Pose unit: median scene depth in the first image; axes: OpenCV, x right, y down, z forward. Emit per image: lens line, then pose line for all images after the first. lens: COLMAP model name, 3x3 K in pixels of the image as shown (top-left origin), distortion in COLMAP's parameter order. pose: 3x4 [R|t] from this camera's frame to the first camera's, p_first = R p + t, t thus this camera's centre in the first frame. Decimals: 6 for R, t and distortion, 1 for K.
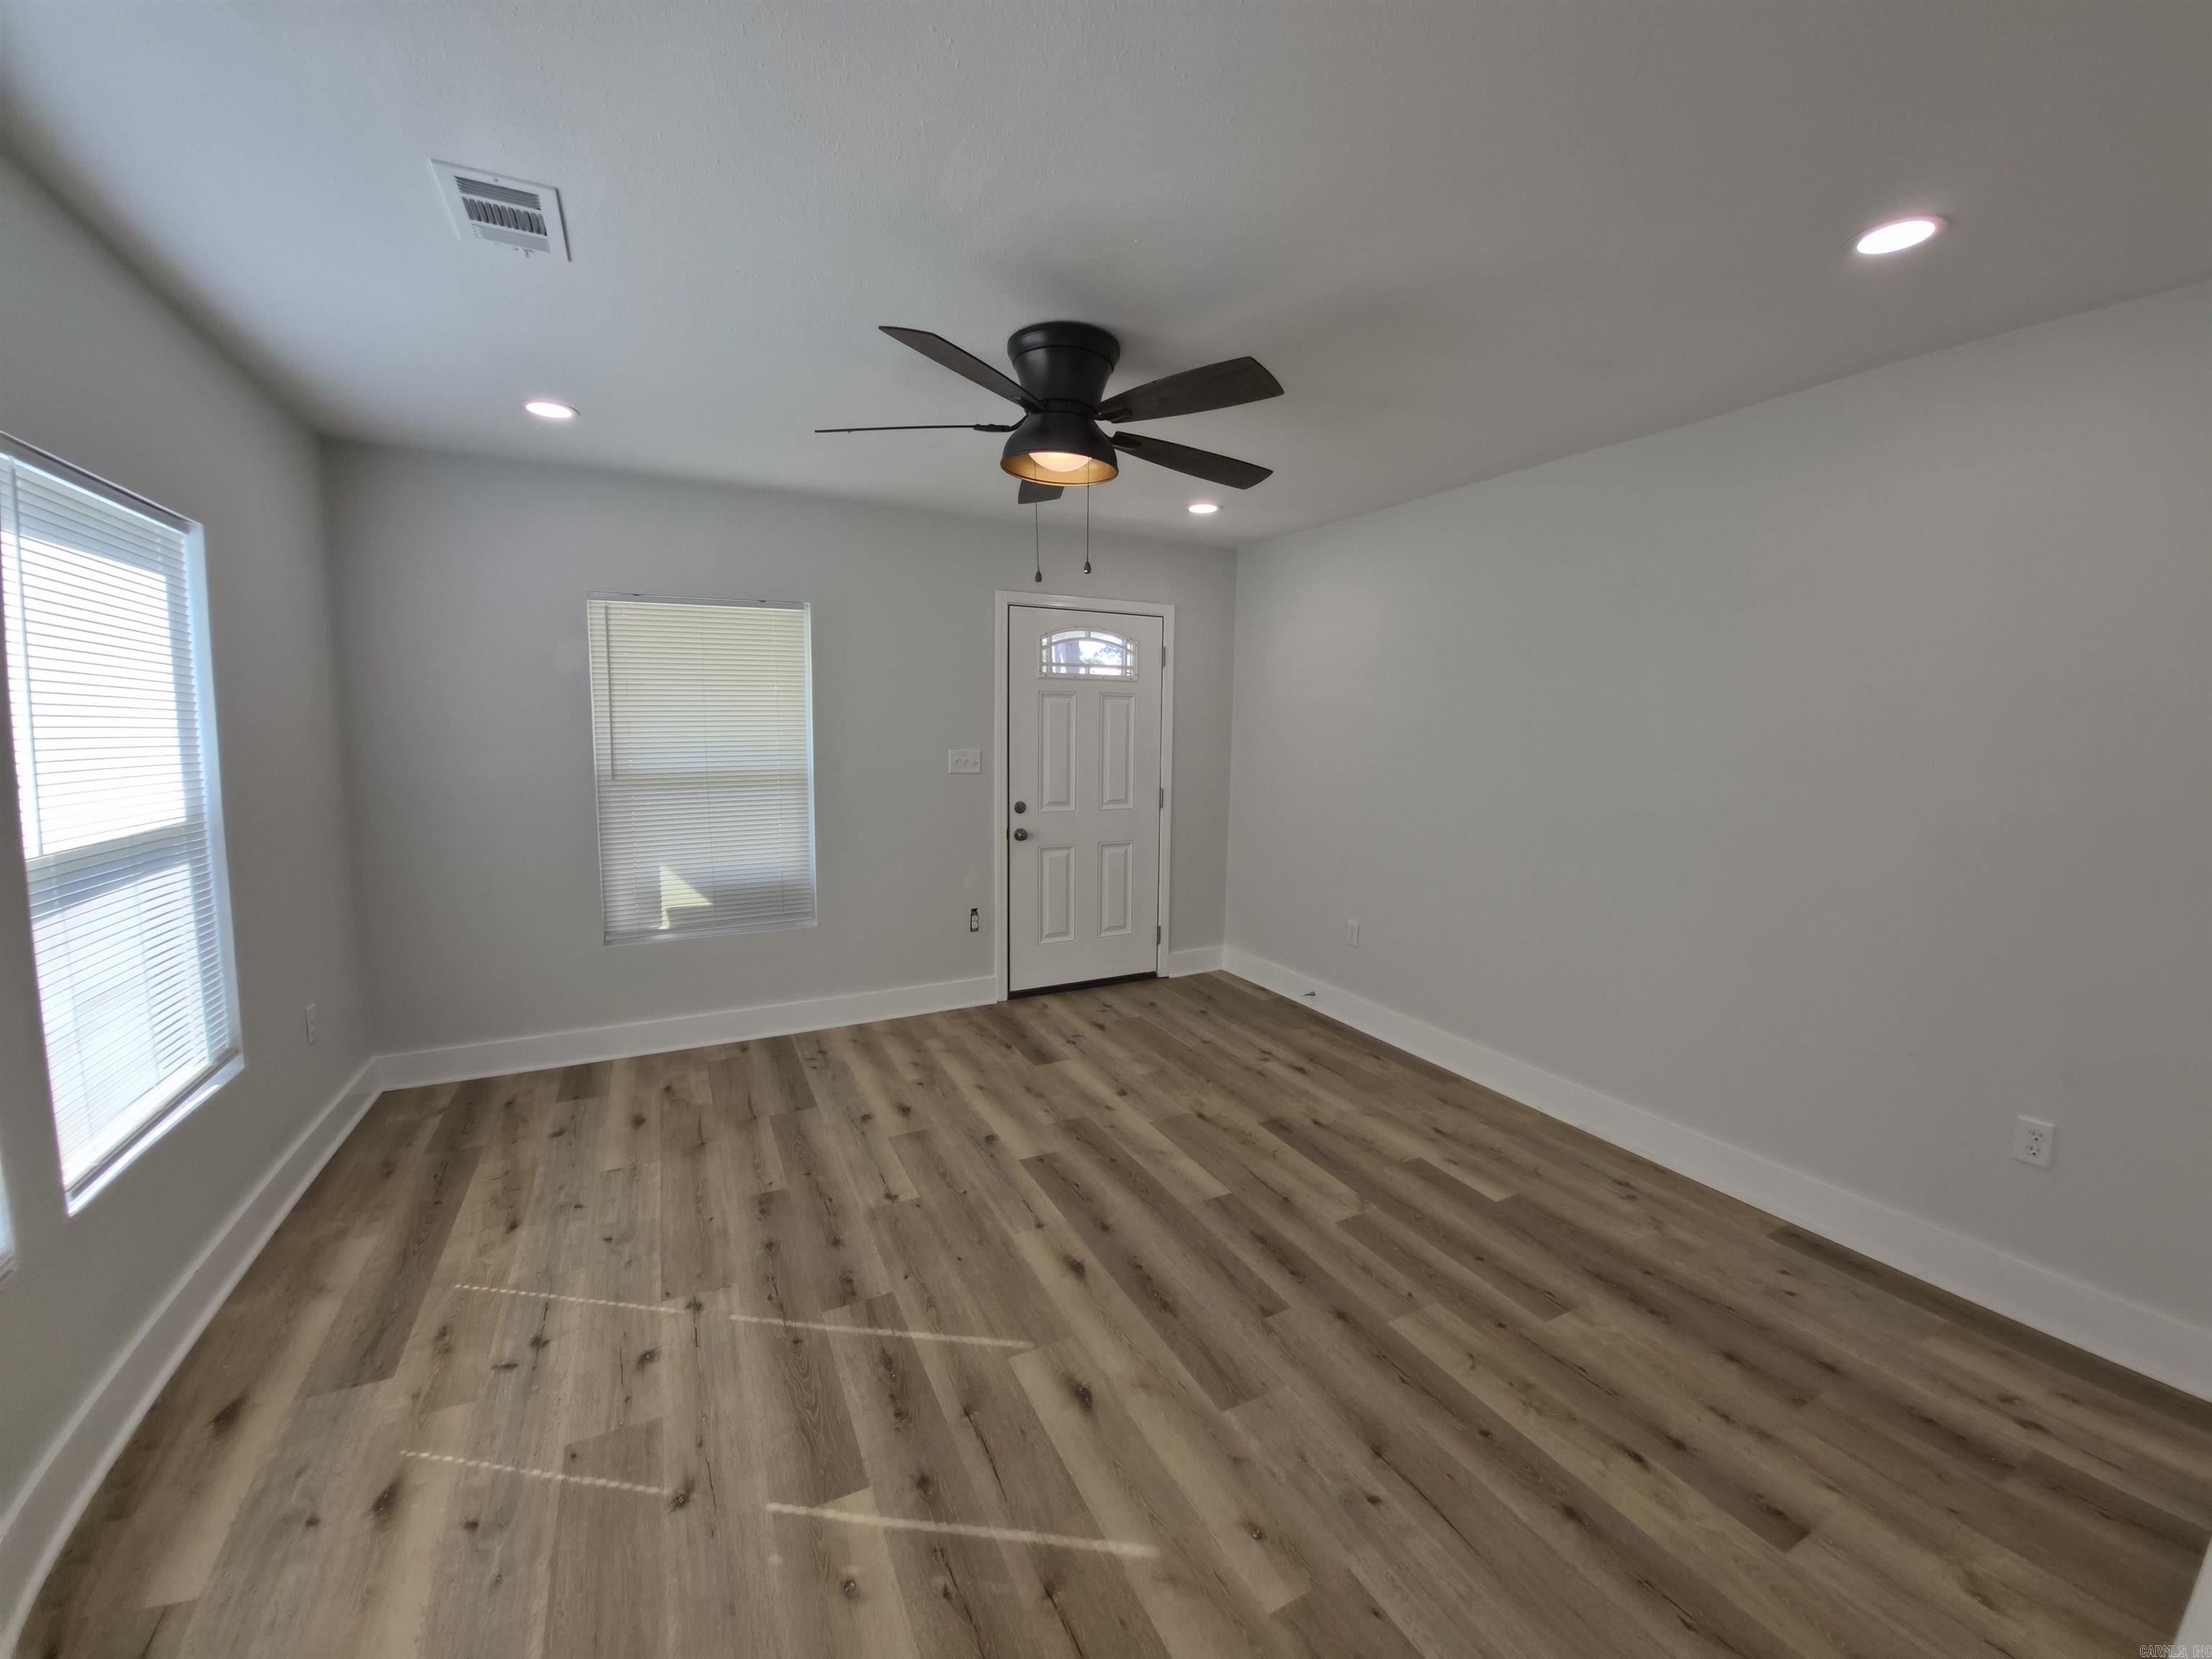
lens RADIAL K [[872.9, 0, 1117.0], [0, 872.9, 821.1], [0, 0, 1]] dist [-0.007222, -0.007750]
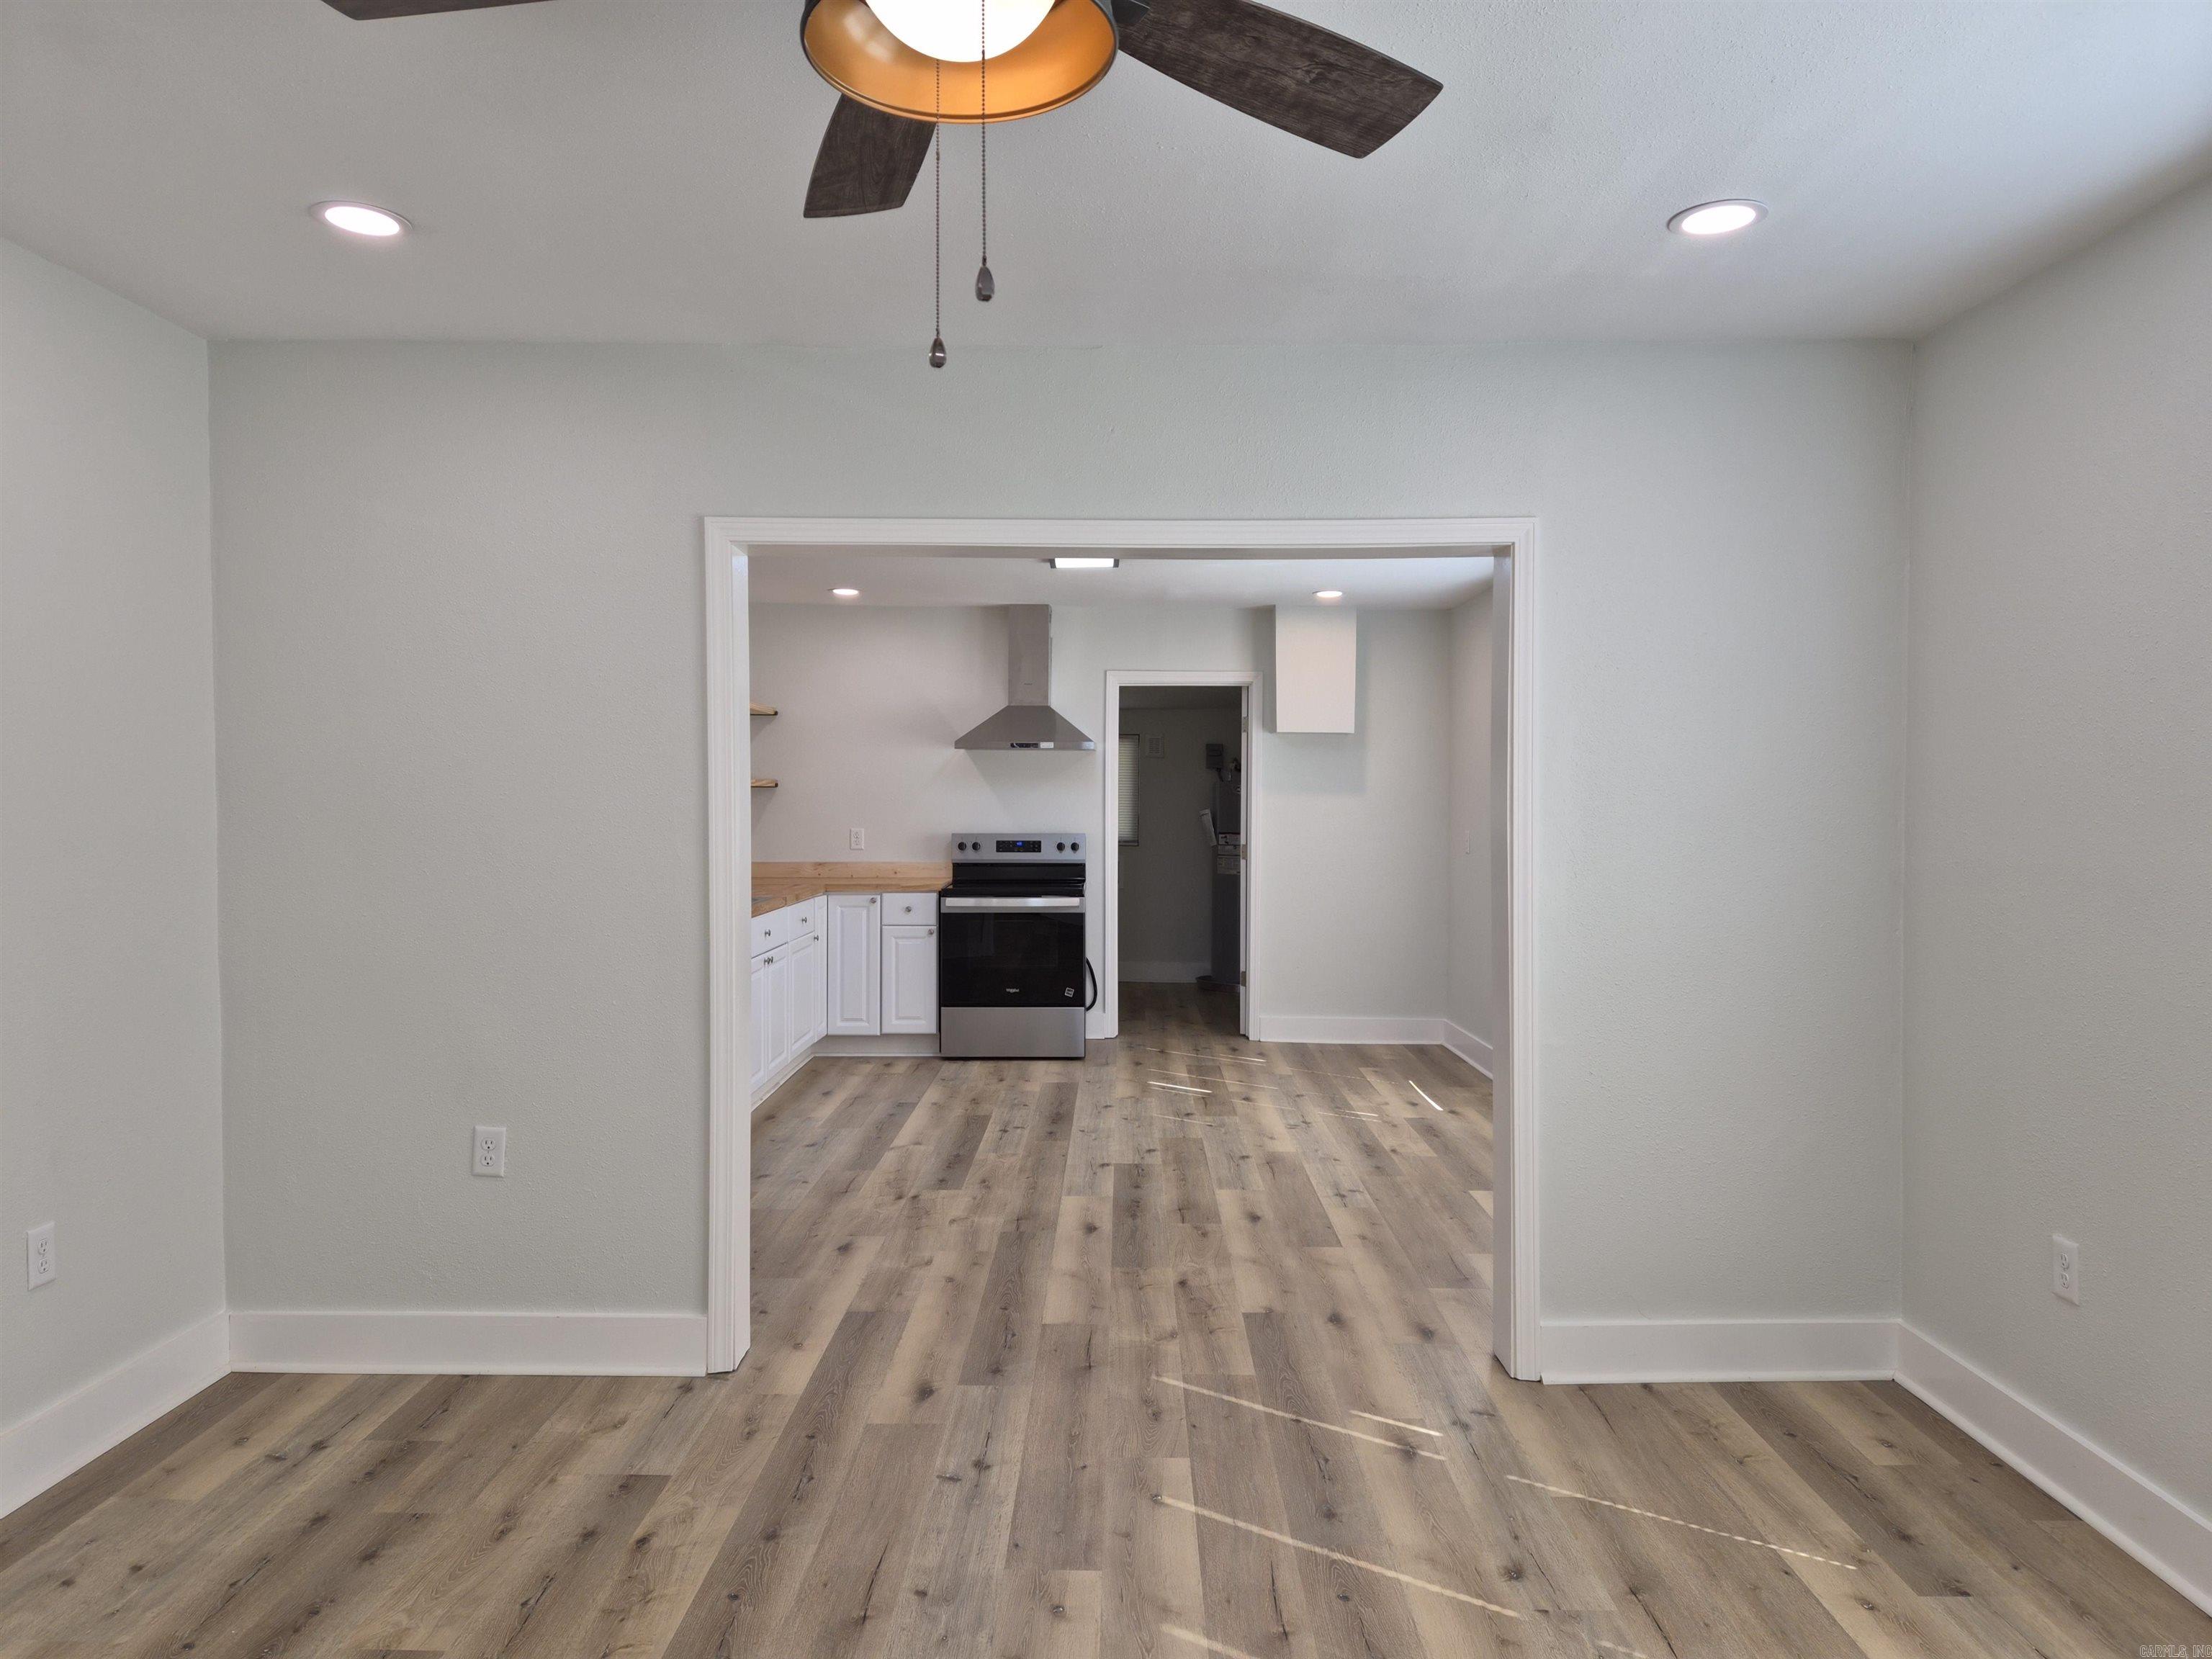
lens RADIAL K [[1466.0, 0, 1102.2], [0, 1466.0, 829.0], [0, 0, 1]] dist [0.054962, -0.045071]
pose [[-0.878569, -0.024971, 0.476962, -0.434064], [0.036357, 0.992238, 0.118919, -0.144584], [-0.476229, 0.121820, -0.870842, 1.570781]]
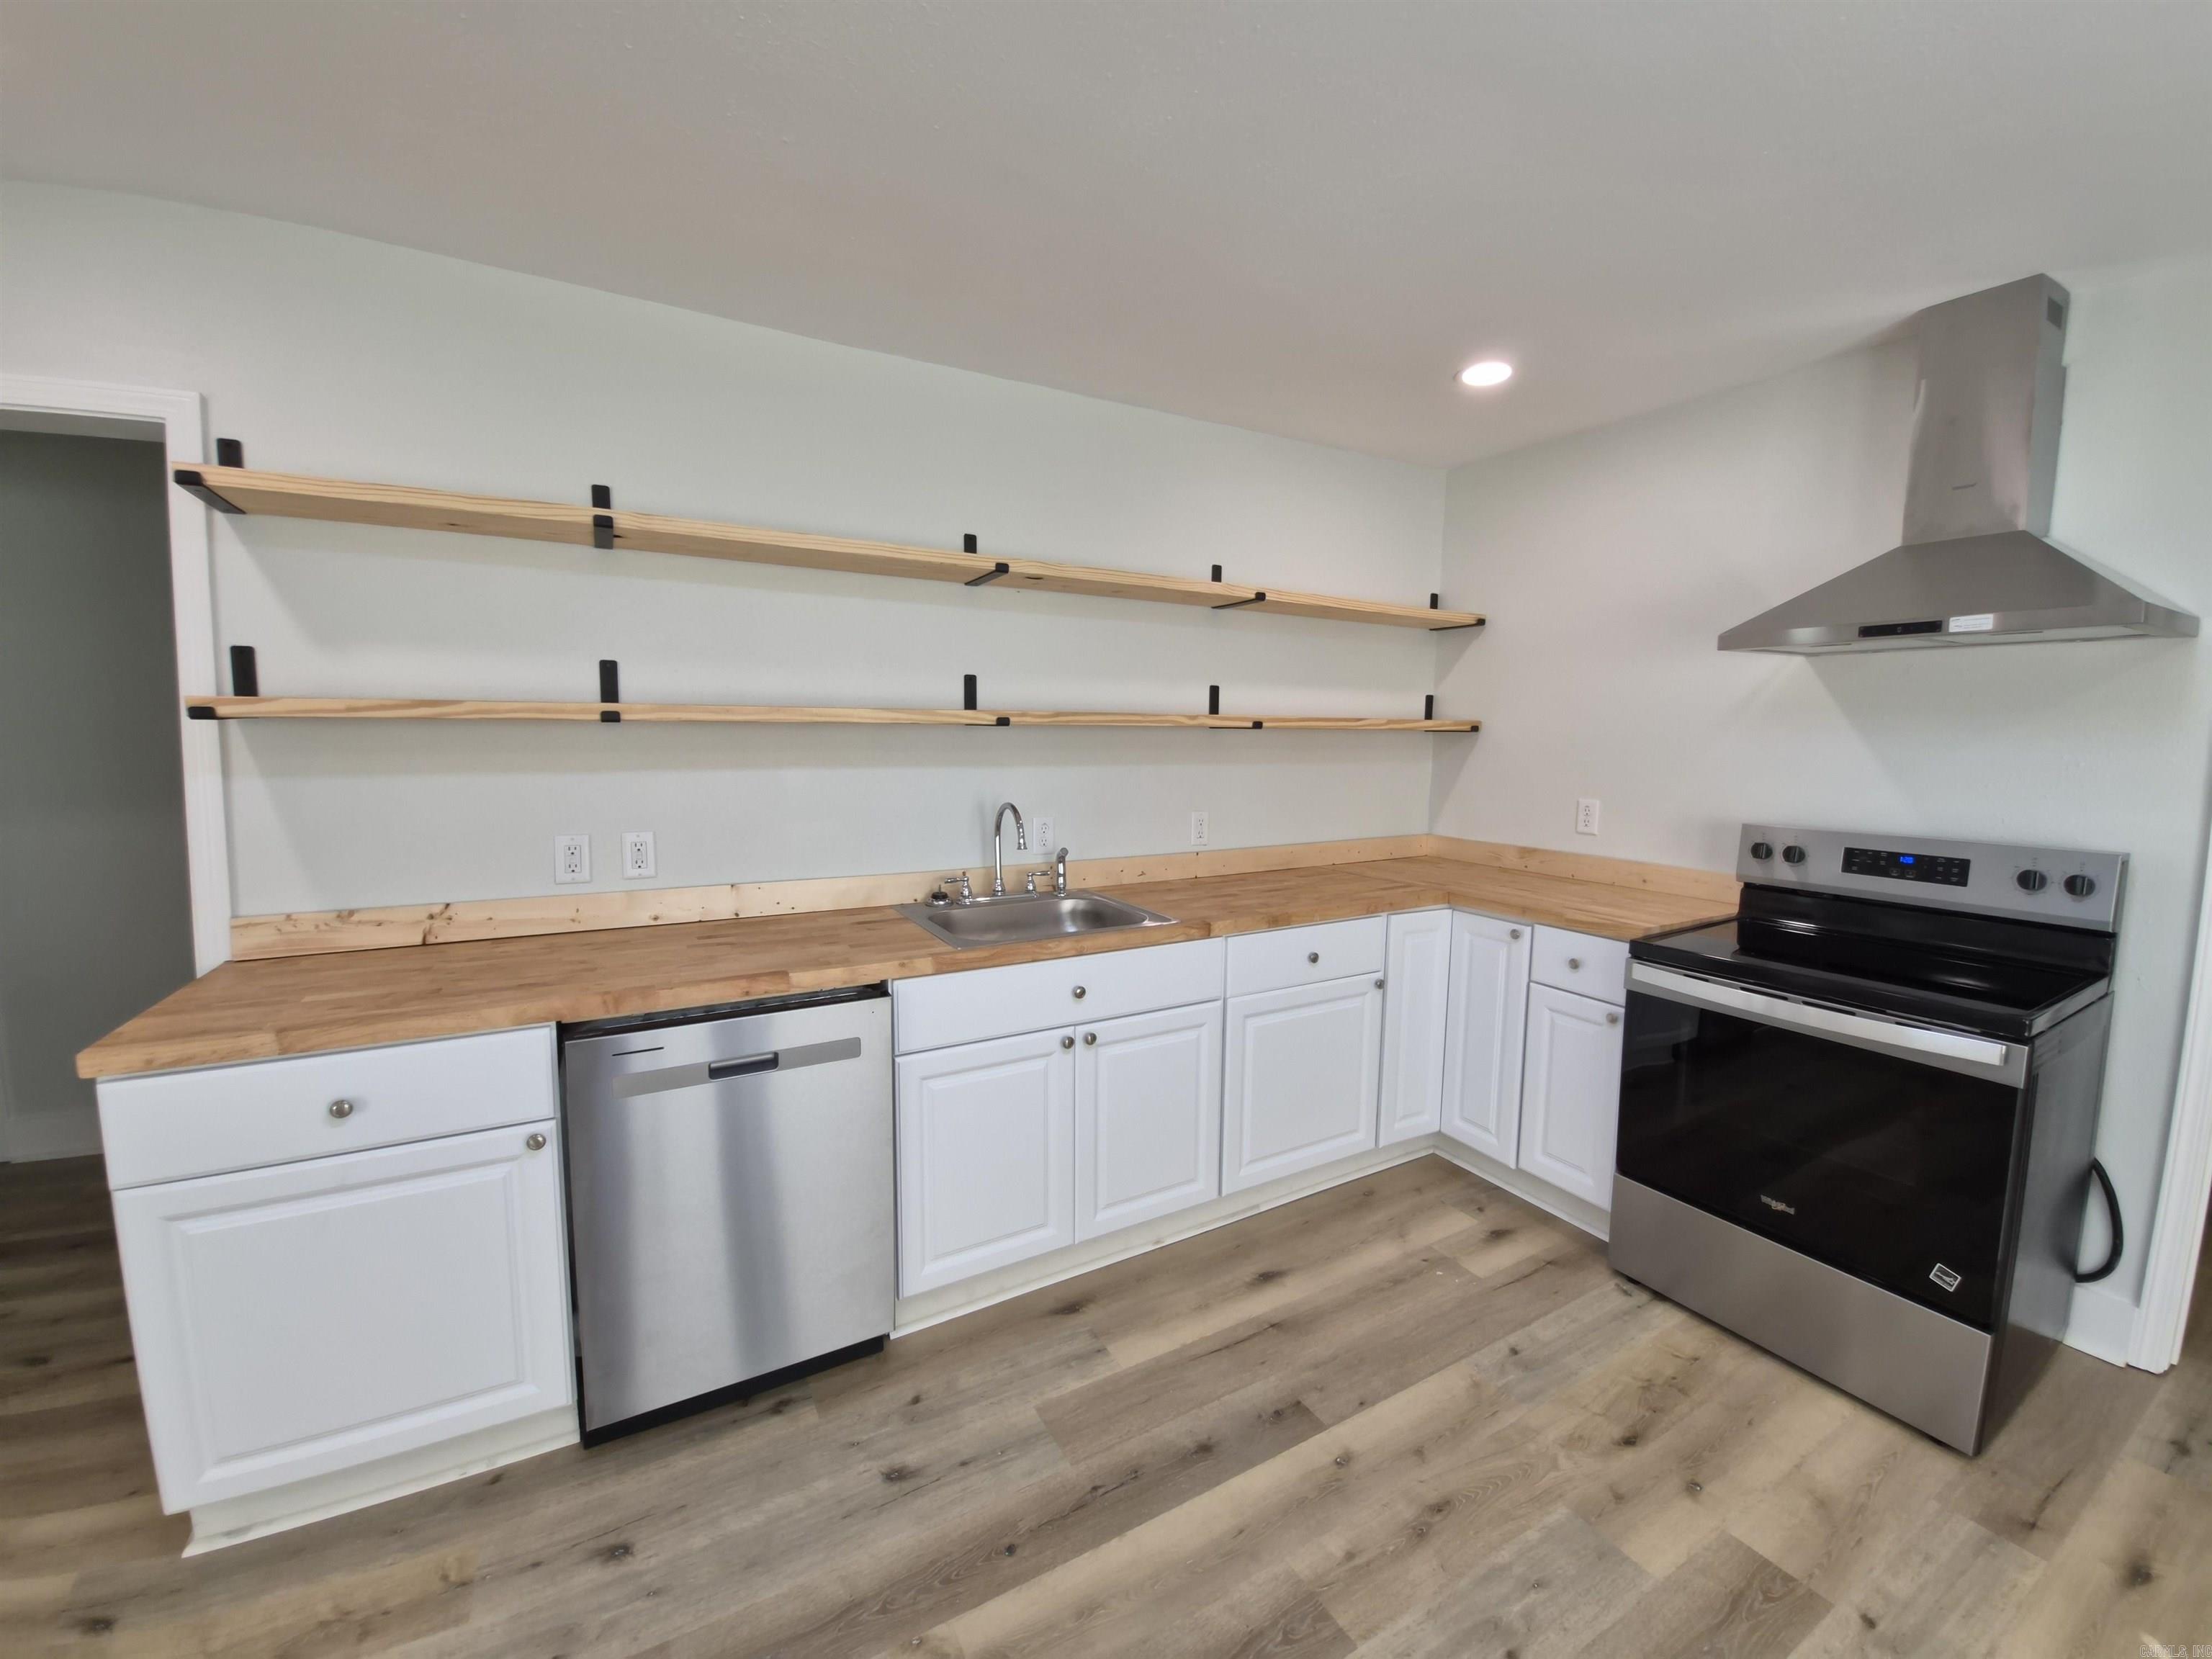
lens RADIAL K [[872.9, 0, 1115.8], [0, 872.9, 818.8], [0, 0, 1]] dist [-0.007222, -0.007750]
pose [[-0.034755, -0.108970, 0.993437, 0.551330], [0.093424, 0.989331, 0.111788, 0.079535], [-0.995020, 0.096696, -0.024204, -0.565594]]
